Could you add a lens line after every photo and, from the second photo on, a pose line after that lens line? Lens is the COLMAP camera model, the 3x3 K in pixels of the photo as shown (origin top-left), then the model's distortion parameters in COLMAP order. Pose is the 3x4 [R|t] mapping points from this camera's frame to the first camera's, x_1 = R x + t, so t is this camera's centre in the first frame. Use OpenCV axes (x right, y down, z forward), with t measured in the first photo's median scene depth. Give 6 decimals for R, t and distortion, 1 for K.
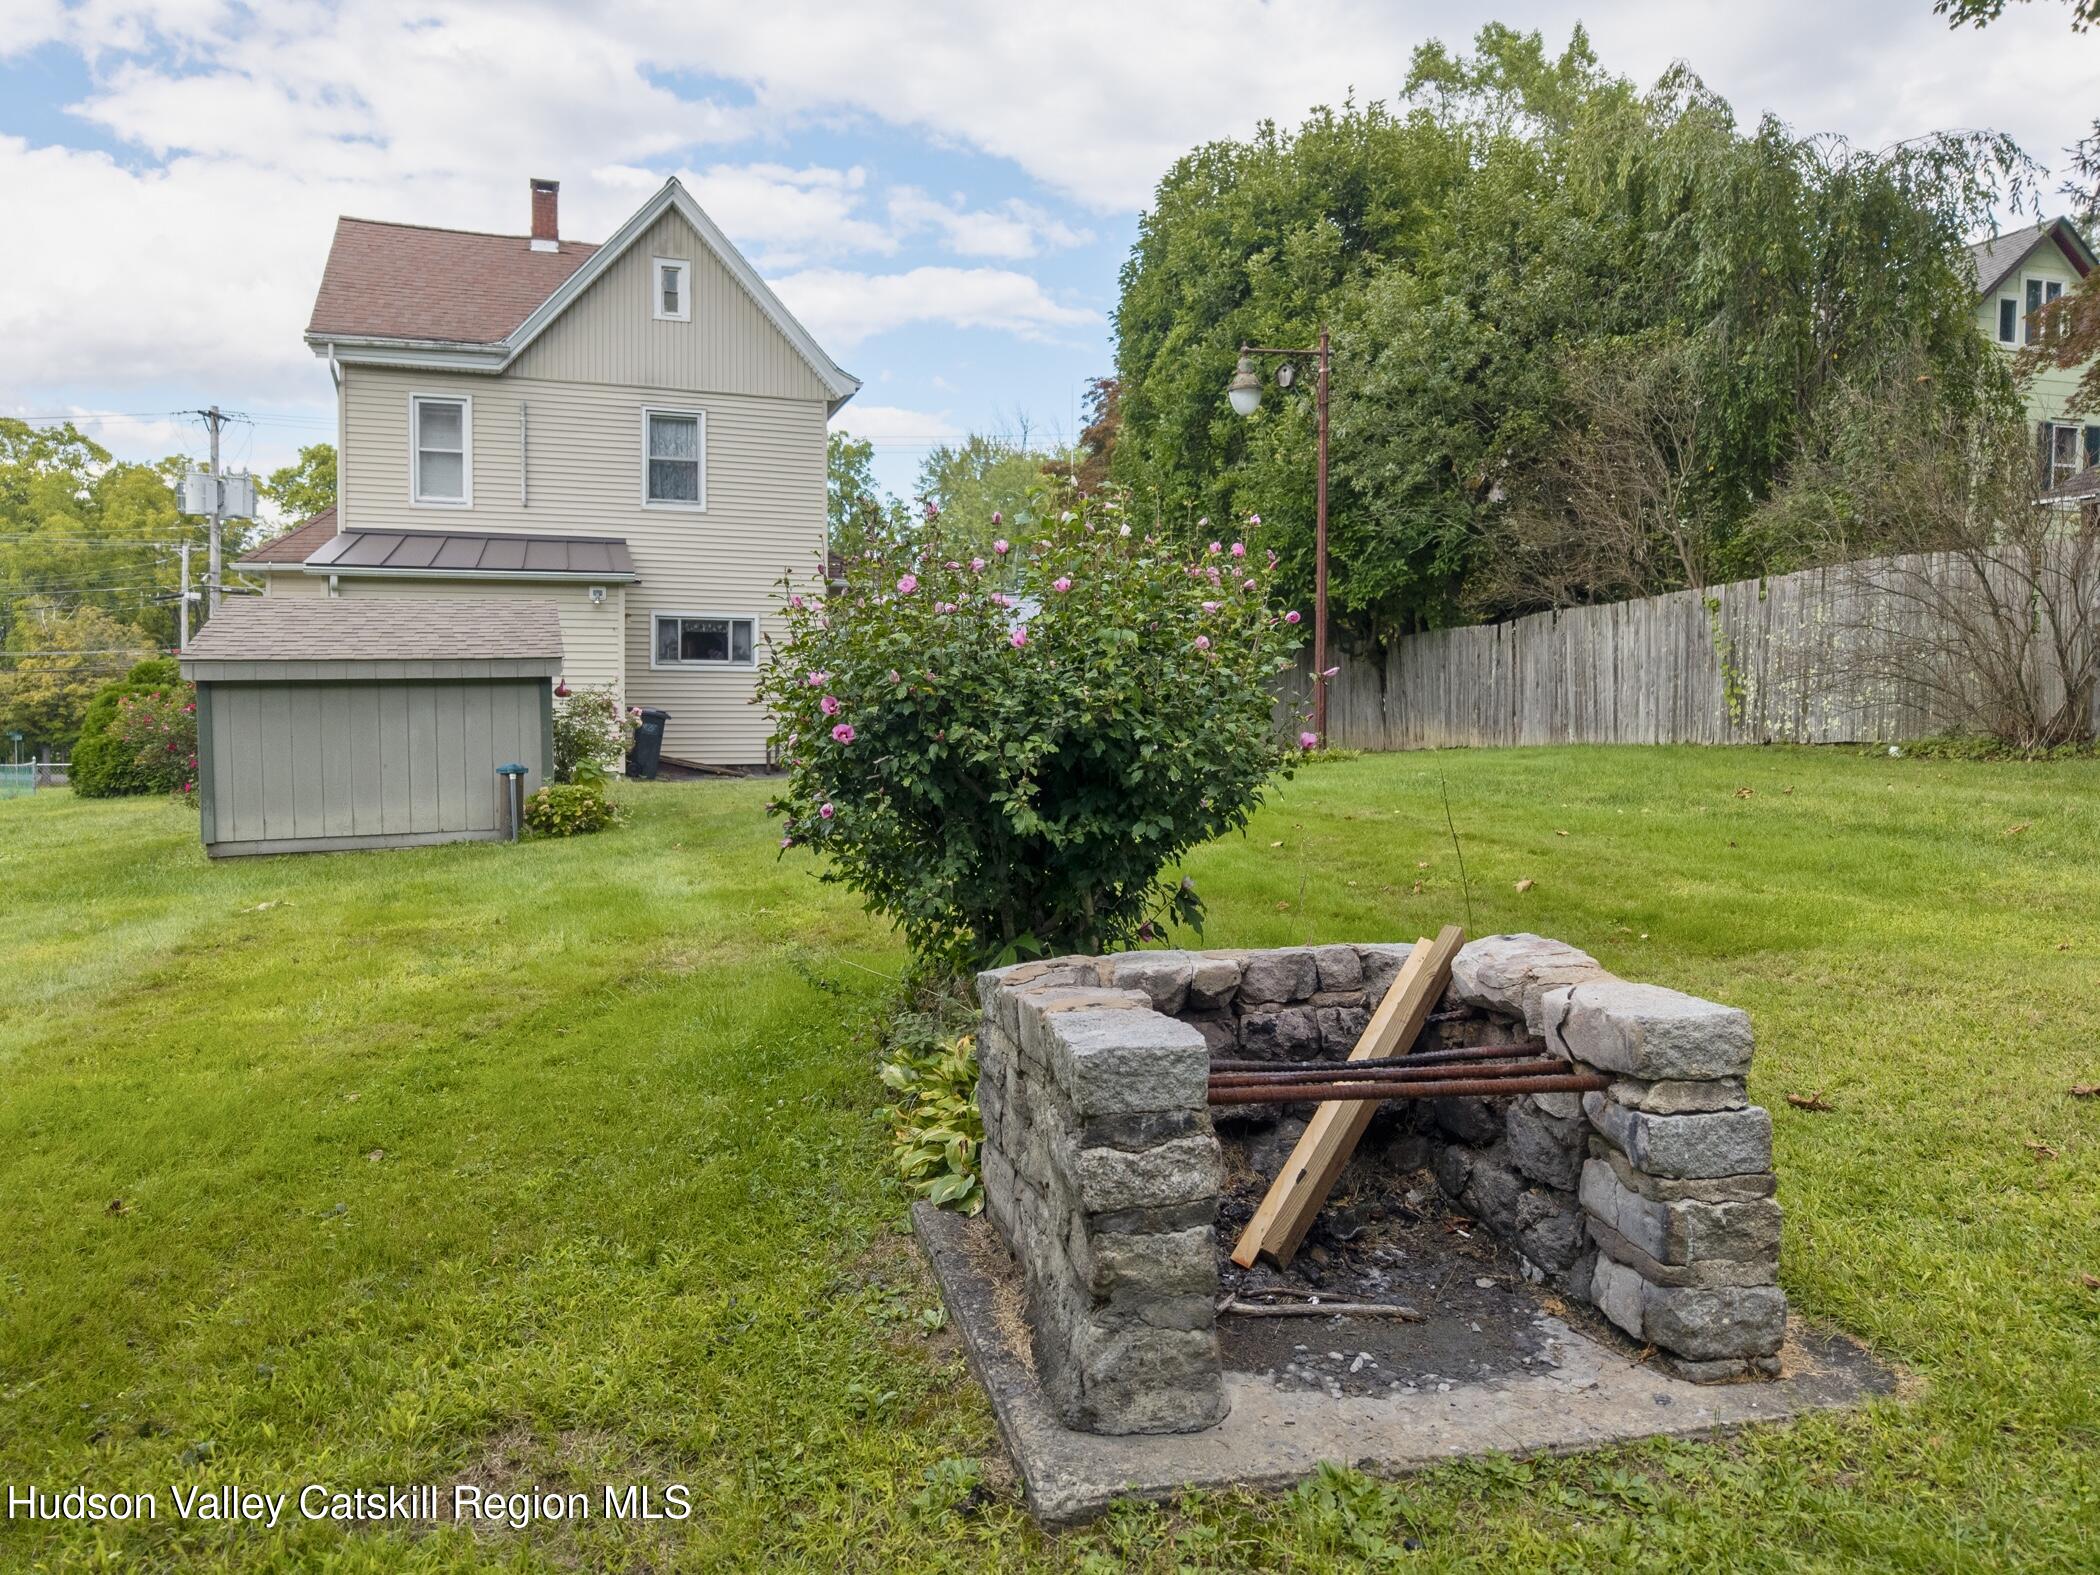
lens RADIAL K [[1417.9, 0, 1050.0], [0, 1417.9, 787.5], [0, 0, 1]] dist [-0.004469, -0.000683]
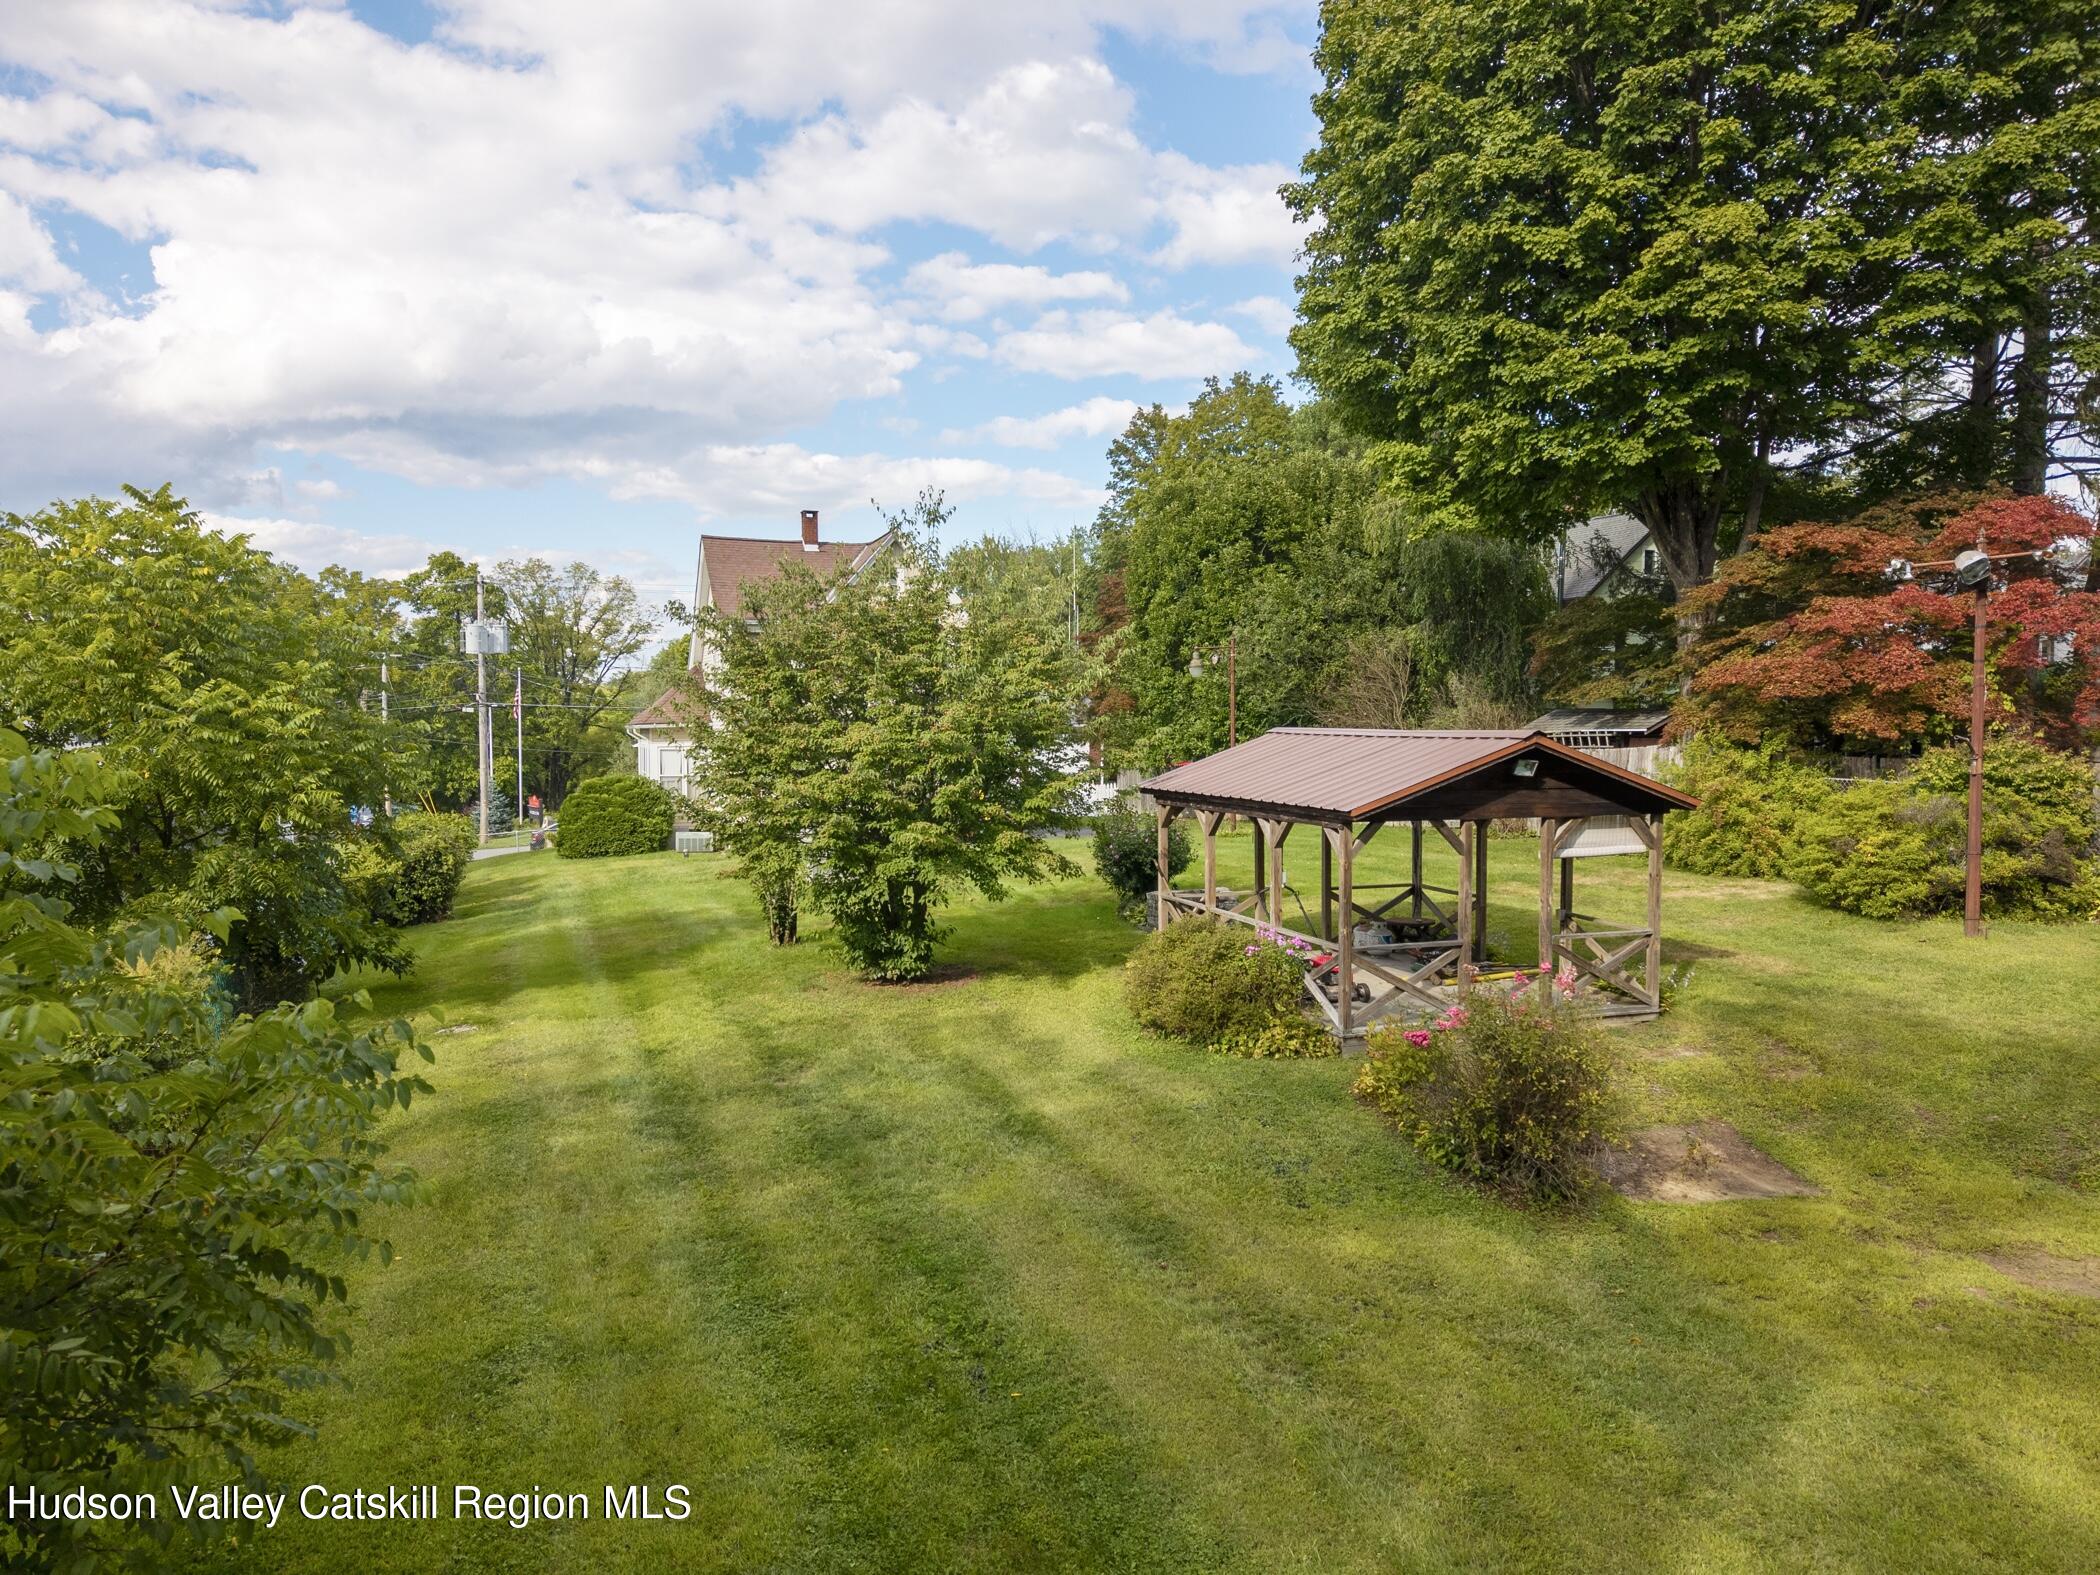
lens RADIAL K [[1417.9, 0, 1050.0], [0, 1417.9, 787.5], [0, 0, 1]] dist [-0.004469, -0.000683]
pose [[0.999842, -0.009316, 0.015132, -0.085166], [0.009700, 0.999627, -0.025532, -0.029888], [-0.014889, 0.025675, 0.999559, -0.819004]]
